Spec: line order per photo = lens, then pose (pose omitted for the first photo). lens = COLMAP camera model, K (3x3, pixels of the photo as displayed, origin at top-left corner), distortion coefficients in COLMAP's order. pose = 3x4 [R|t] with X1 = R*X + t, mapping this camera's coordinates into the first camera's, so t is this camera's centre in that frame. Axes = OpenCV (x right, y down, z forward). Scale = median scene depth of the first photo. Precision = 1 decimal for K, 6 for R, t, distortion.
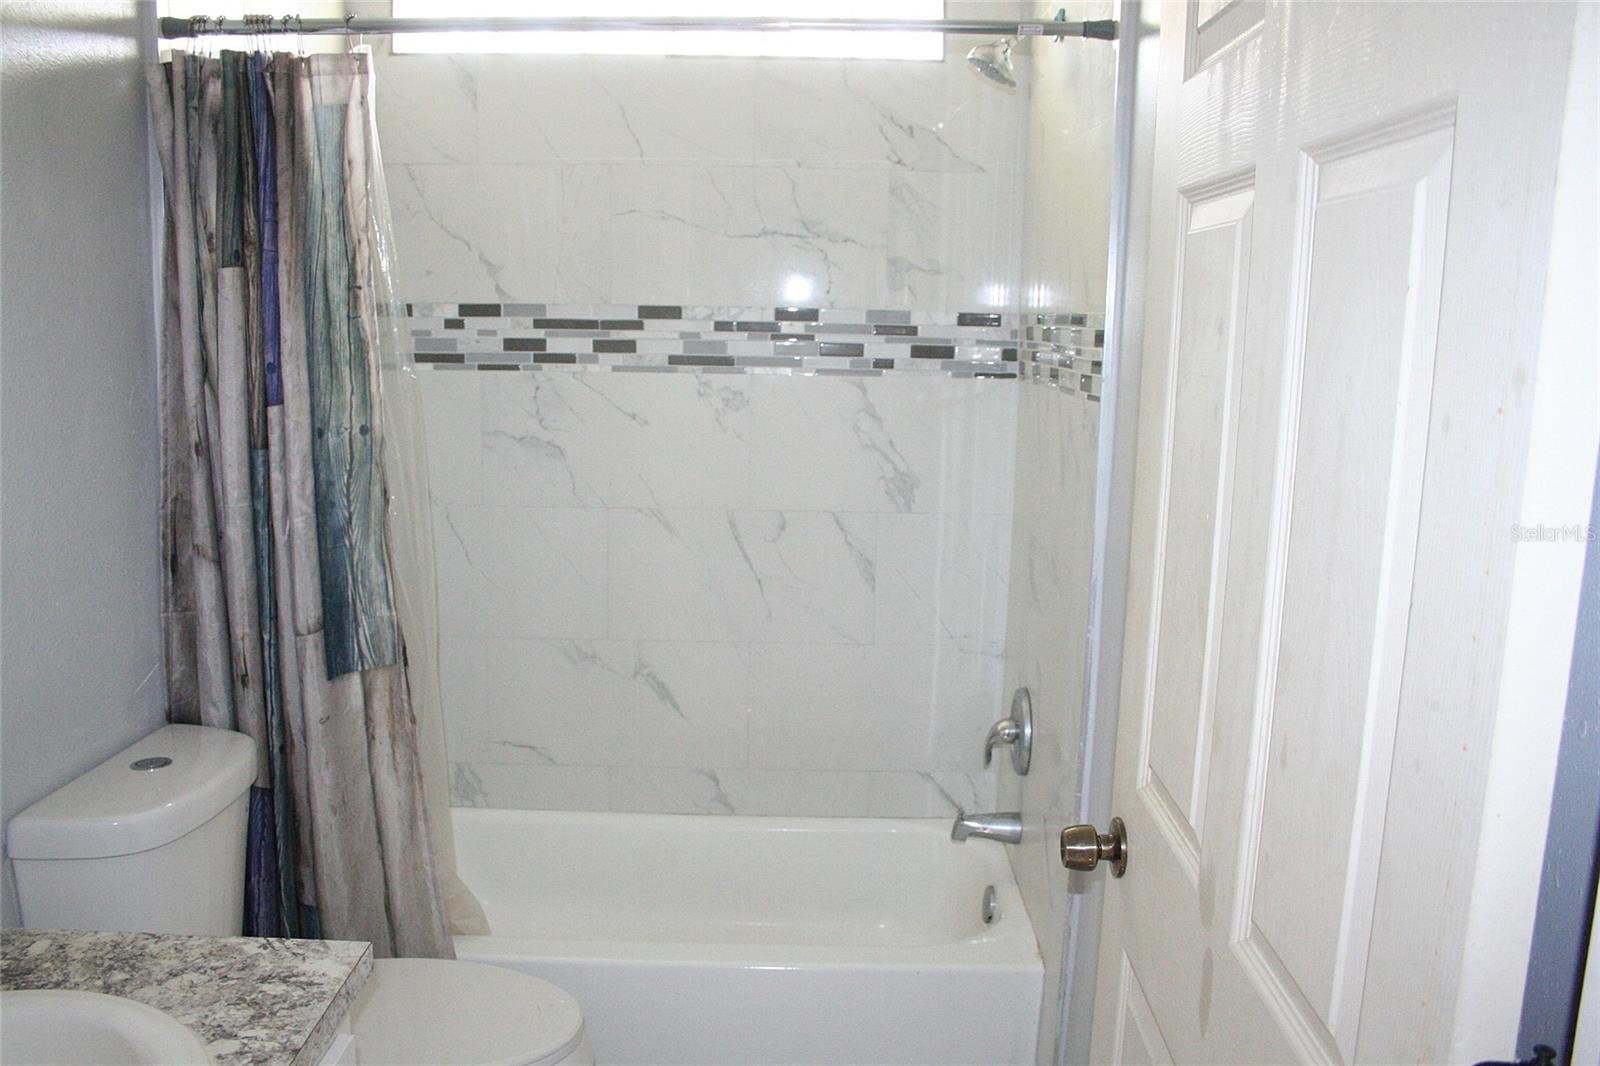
lens RADIAL K [[1339.9, 0, 800.0], [0, 1339.9, 533.0], [0, 0, 1]] dist [-0.147104, 0.117309]
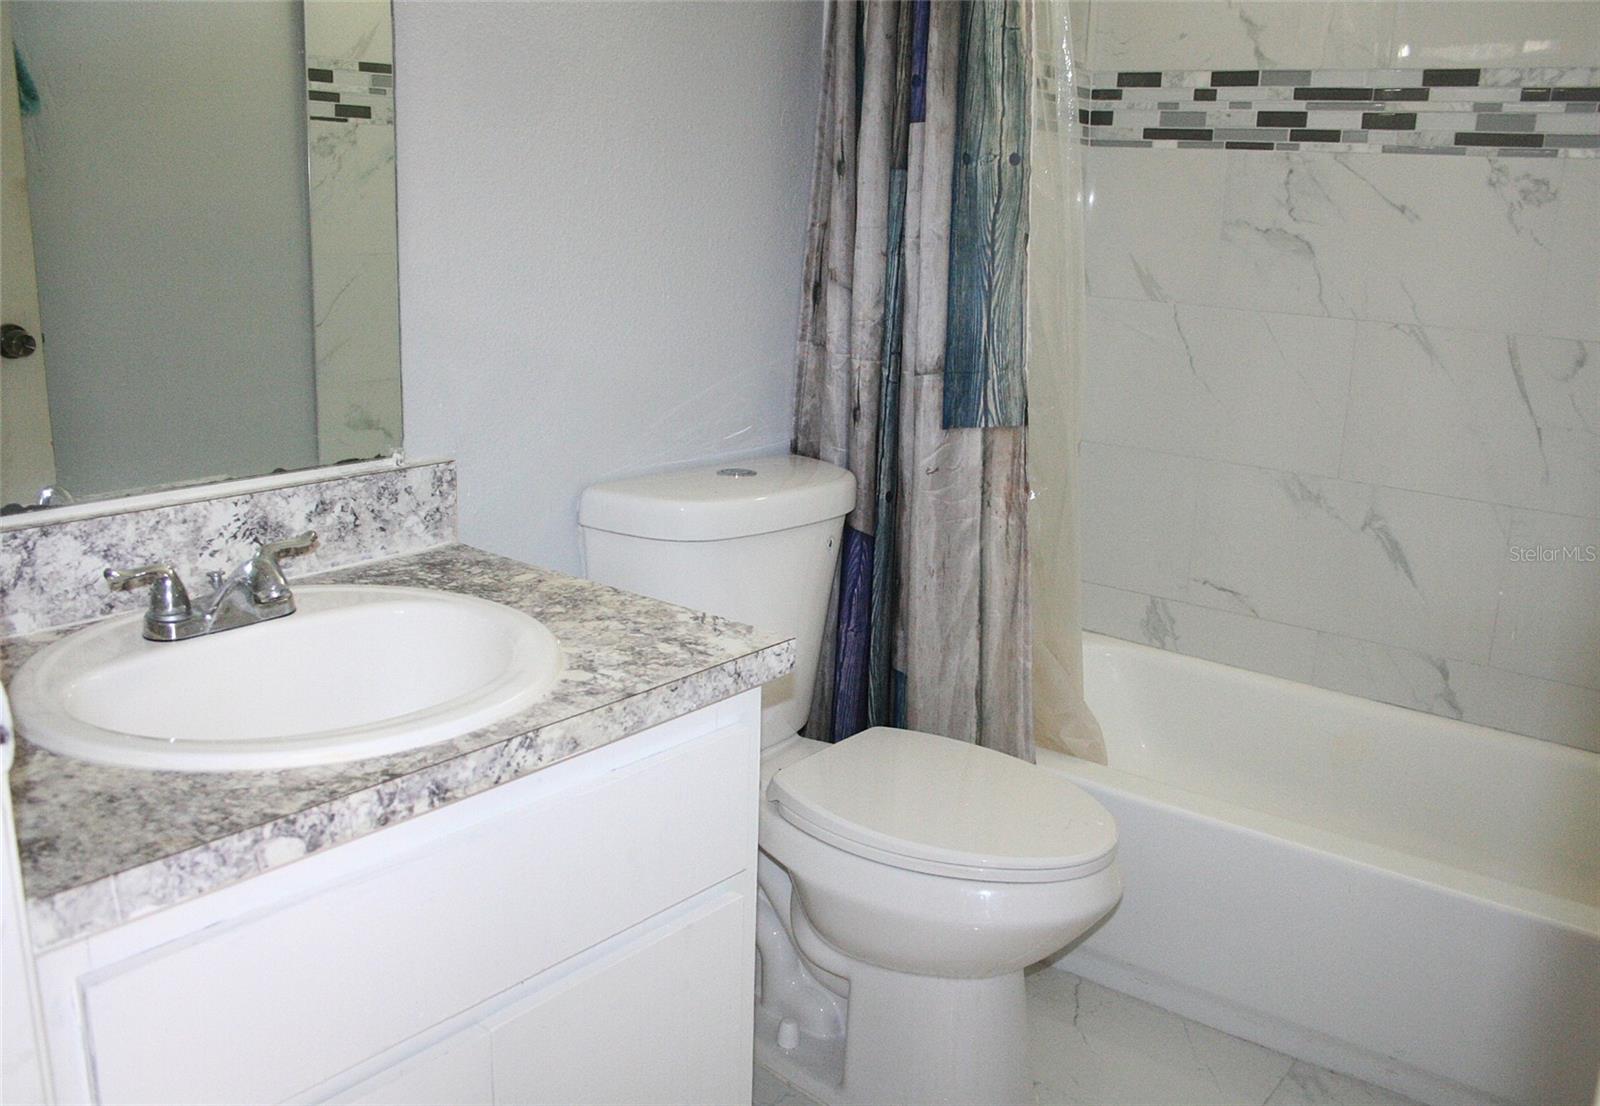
lens RADIAL K [[1396.3, 0, 822.8], [0, 1396.3, 551.4], [0, 0, 1]] dist [-0.156848, 0.143908]
pose [[0.790604, 0.160336, -0.590963, 0.121754], [-0.120694, 0.986980, 0.106314, 0.076257], [0.600315, -0.012726, 0.799663, 0.125688]]
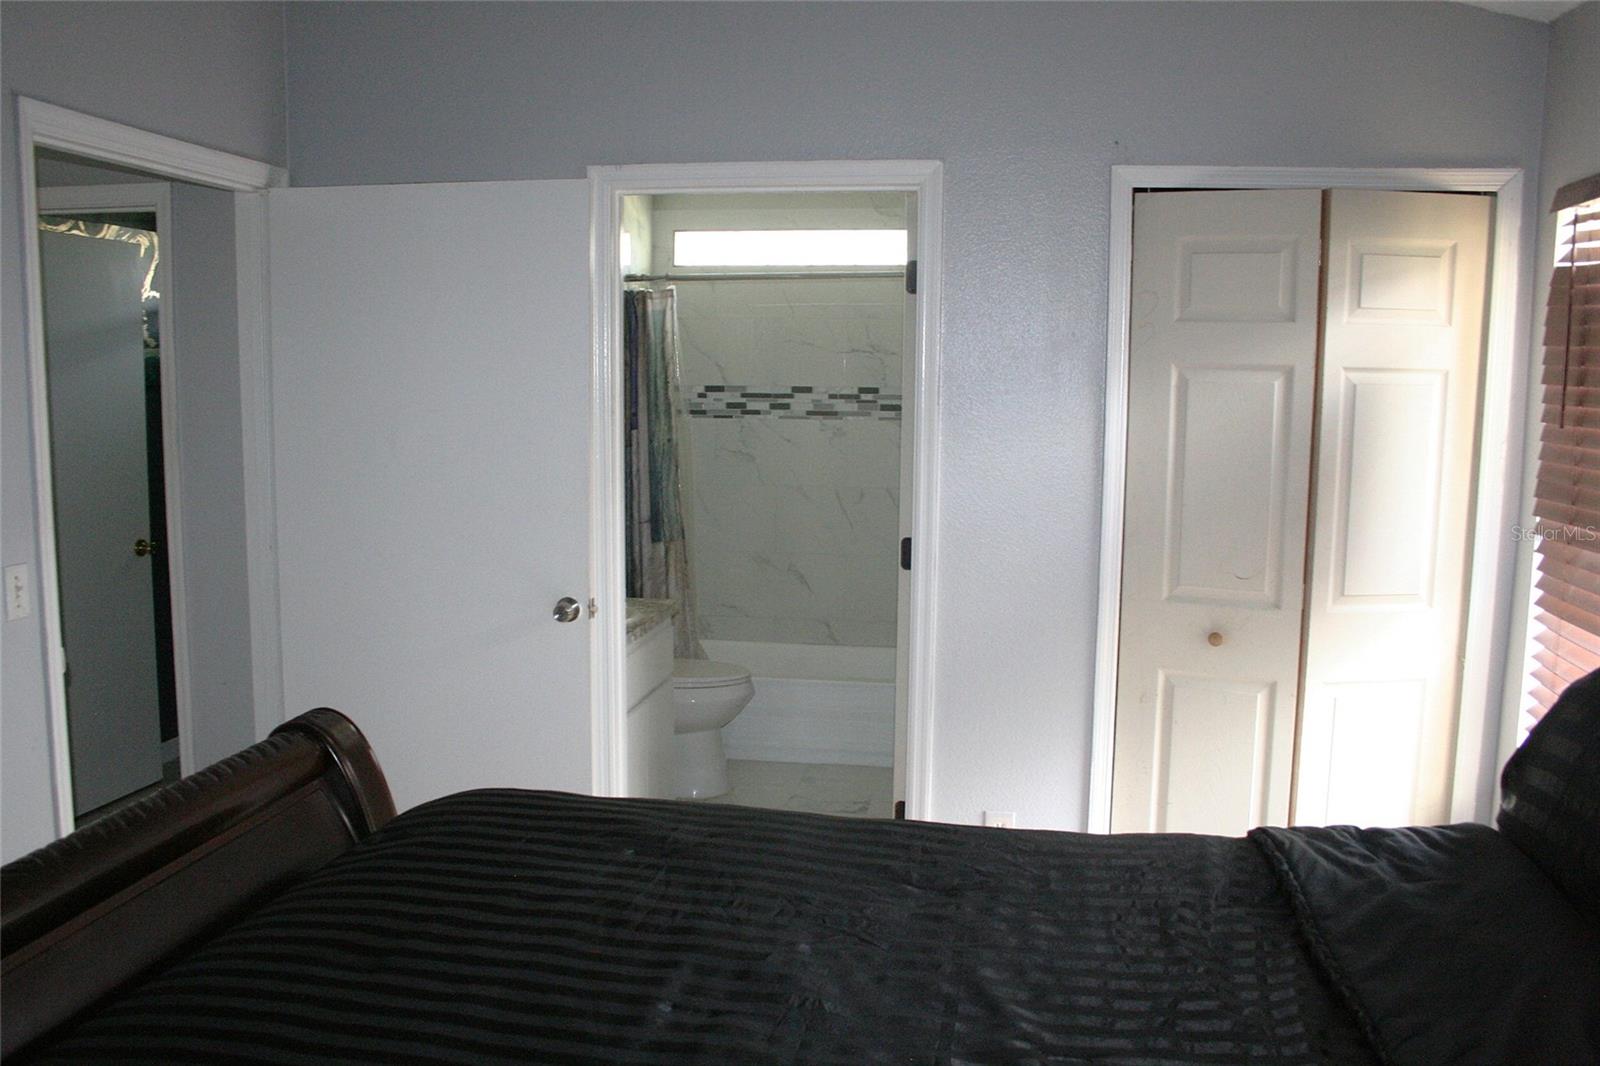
lens RADIAL K [[1339.9, 0, 800.0], [0, 1339.9, 533.0], [0, 0, 1]] dist [-0.147104, 0.117309]
pose [[0.987025, 0.009013, -0.160313, 0.225757], [-0.016438, 0.998849, -0.045050, 0.148100], [0.159723, 0.047101, 0.986038, -1.025336]]
